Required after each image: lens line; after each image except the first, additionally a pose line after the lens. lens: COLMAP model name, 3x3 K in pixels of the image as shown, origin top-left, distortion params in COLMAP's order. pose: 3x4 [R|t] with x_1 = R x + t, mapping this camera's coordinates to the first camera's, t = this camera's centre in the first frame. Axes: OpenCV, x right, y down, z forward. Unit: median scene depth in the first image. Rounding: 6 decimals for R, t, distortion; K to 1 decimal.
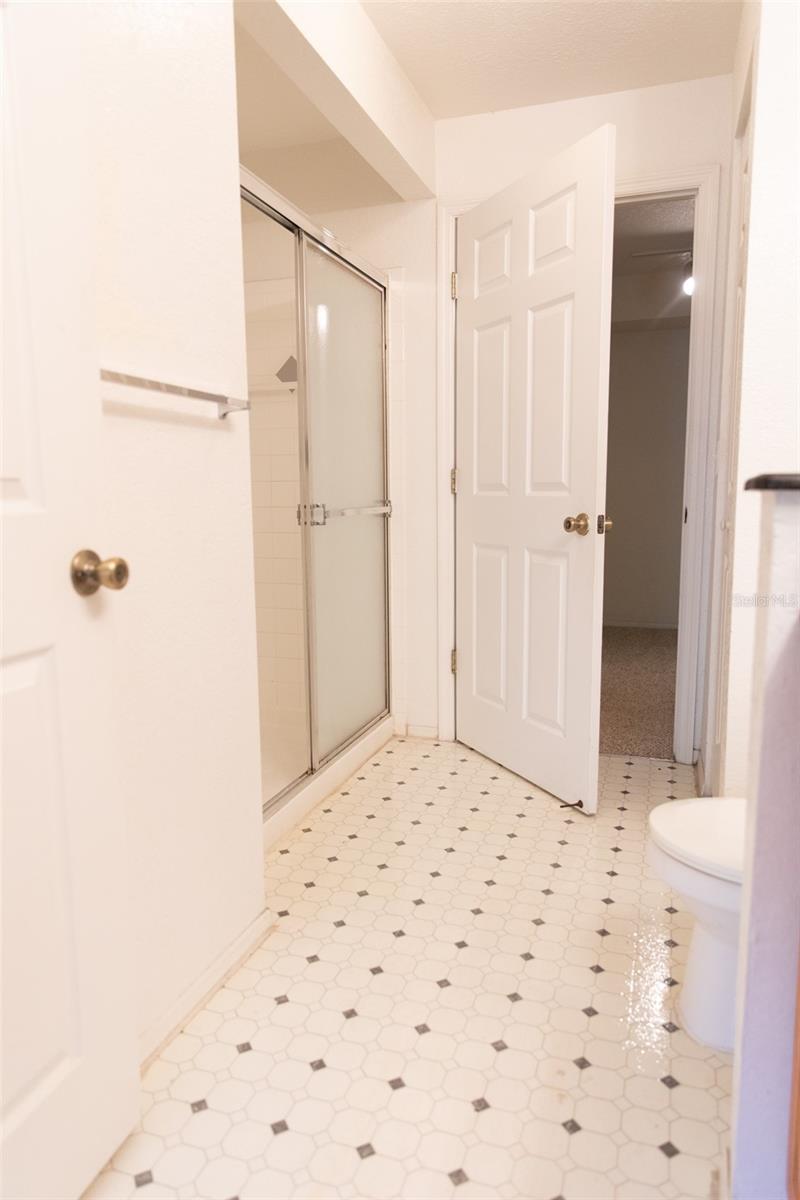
lens RADIAL K [[796.5, 0, 400.0], [0, 796.5, 600.0], [0, 0, 1]] dist [0.013894, -0.006272]
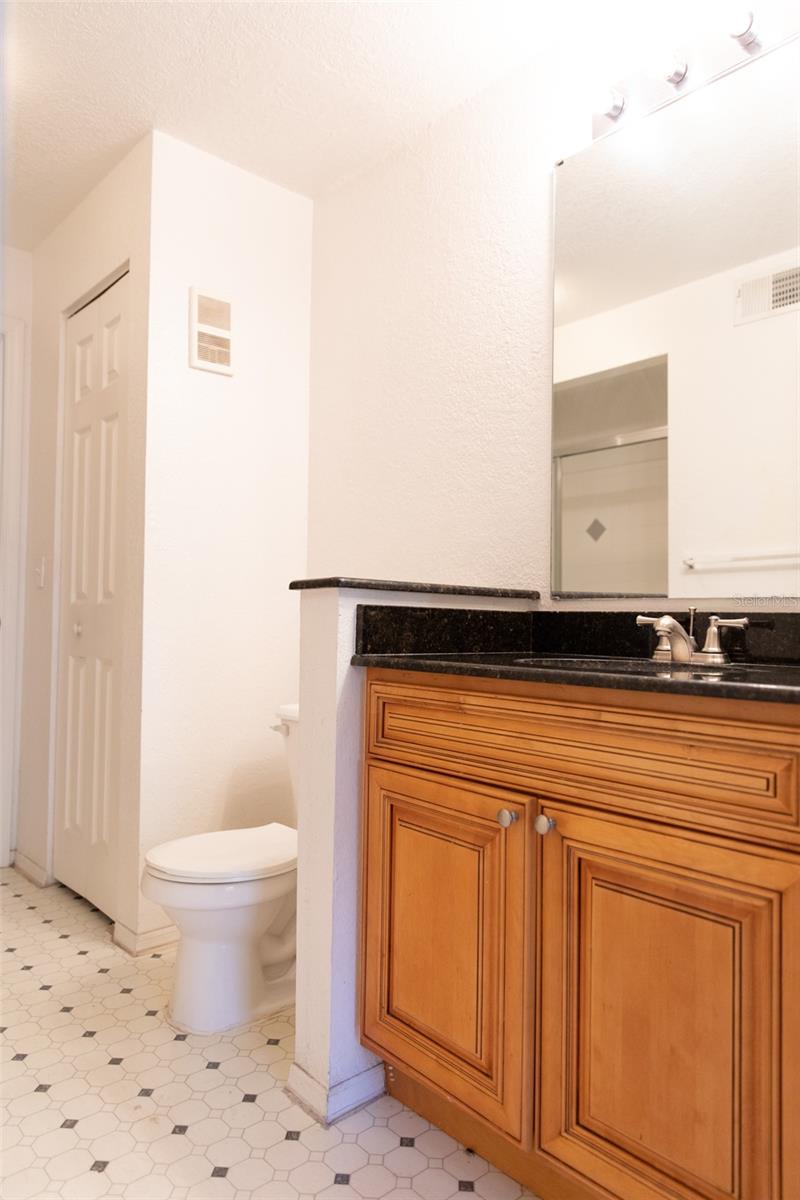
lens RADIAL K [[796.5, 0, 400.0], [0, 796.5, 600.0], [0, 0, 1]] dist [0.013894, -0.006272]
pose [[0.486971, 0.046543, 0.872177, -0.620905], [0.095021, 0.989829, -0.105875, 0.052269], [-0.868234, 0.134433, 0.477596, 0.068356]]
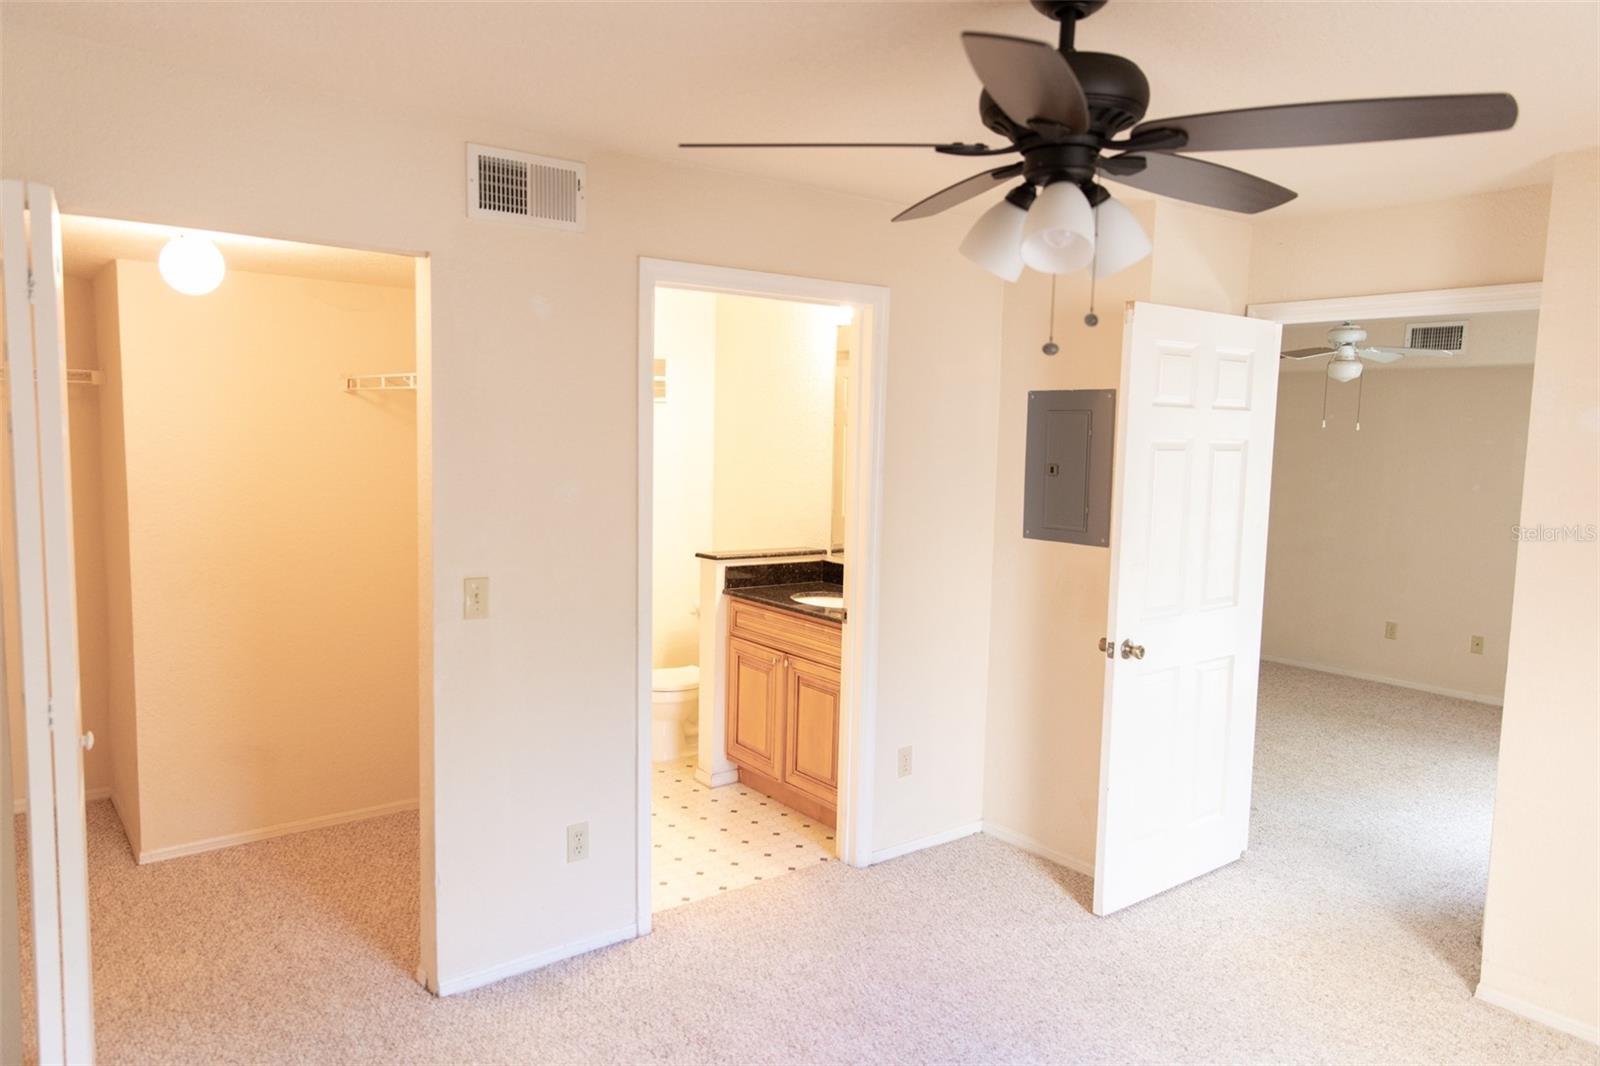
lens RADIAL K [[1062.0, 0, 800.0], [0, 1062.0, 533.0], [0, 0, 1]] dist [0.013894, -0.006272]
pose [[0.550981, -0.050376, 0.832996, -2.217931], [0.076928, 0.996992, 0.009410, -0.173740], [-0.830964, 0.058897, 0.553199, -1.308172]]
